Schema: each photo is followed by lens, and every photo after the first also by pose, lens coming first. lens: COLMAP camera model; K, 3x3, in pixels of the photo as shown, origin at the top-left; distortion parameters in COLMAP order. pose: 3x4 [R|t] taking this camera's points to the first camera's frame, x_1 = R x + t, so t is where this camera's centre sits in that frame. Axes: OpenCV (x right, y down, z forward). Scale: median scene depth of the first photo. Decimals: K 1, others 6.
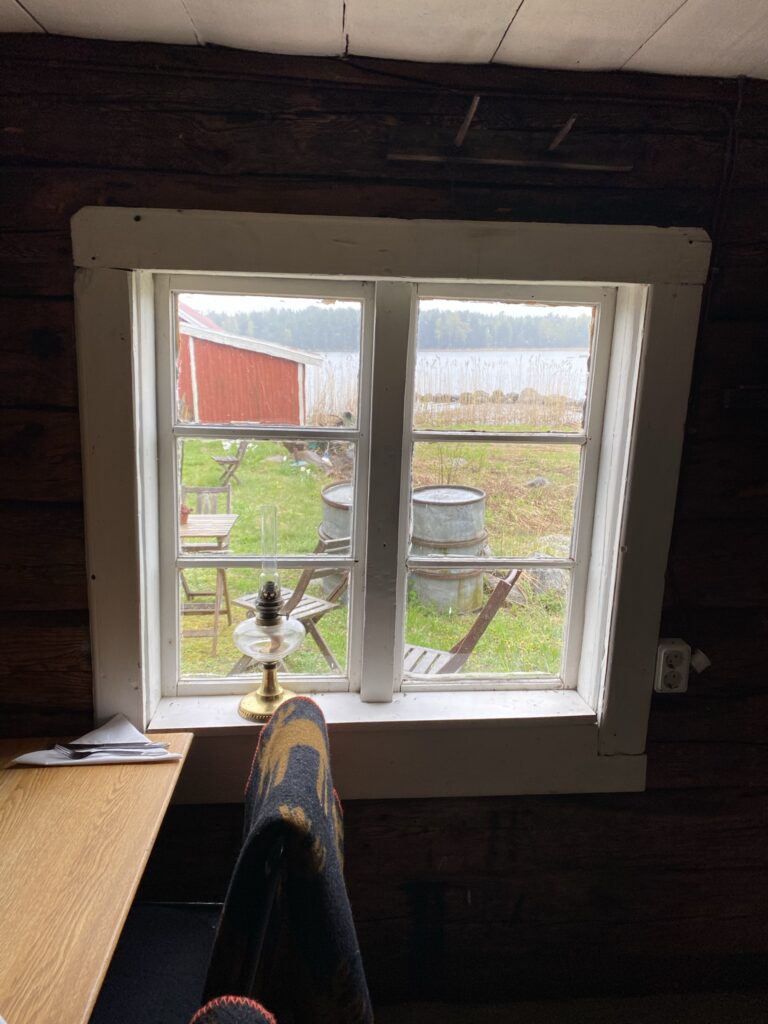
lens RADIAL K [[783.1, 0, 381.8], [0, 783.1, 505.0], [0, 0, 1]] dist [0.028112, -0.020194]
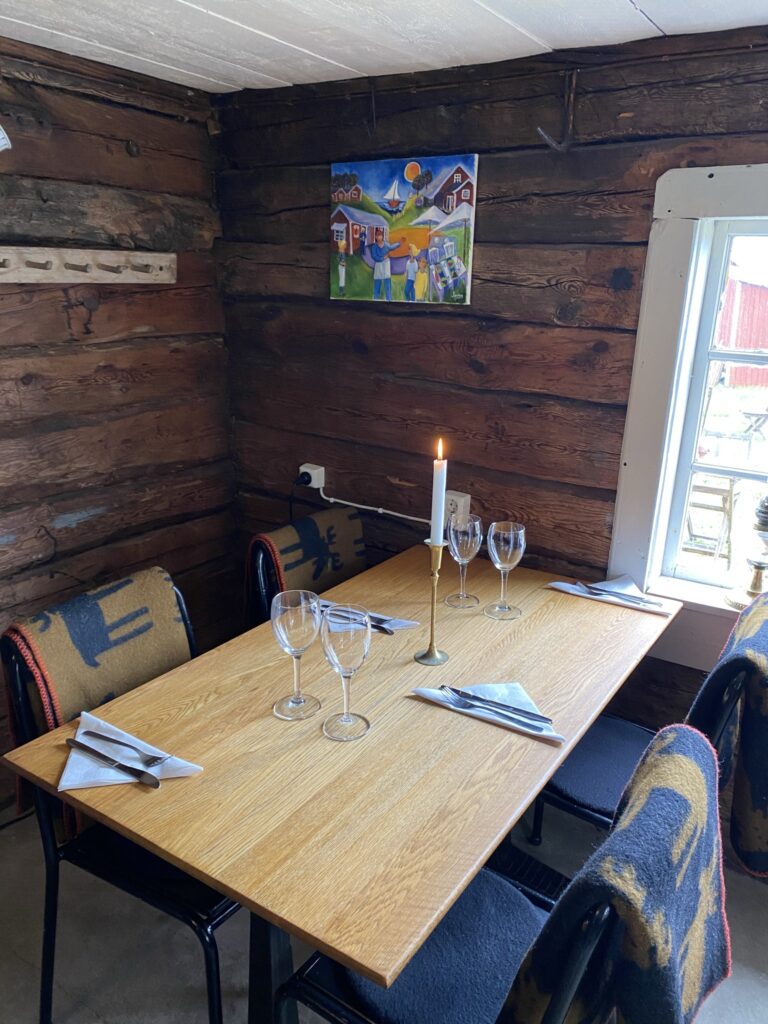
lens RADIAL K [[783.1, 0, 391.2], [0, 783.1, 510.4], [0, 0, 1]] dist [0.028112, -0.020194]
pose [[0.805161, 0.169414, -0.568344, 0.070095], [-0.129957, 0.985439, 0.109636, 0.074129], [0.578642, -0.014415, 0.815454, -0.274877]]
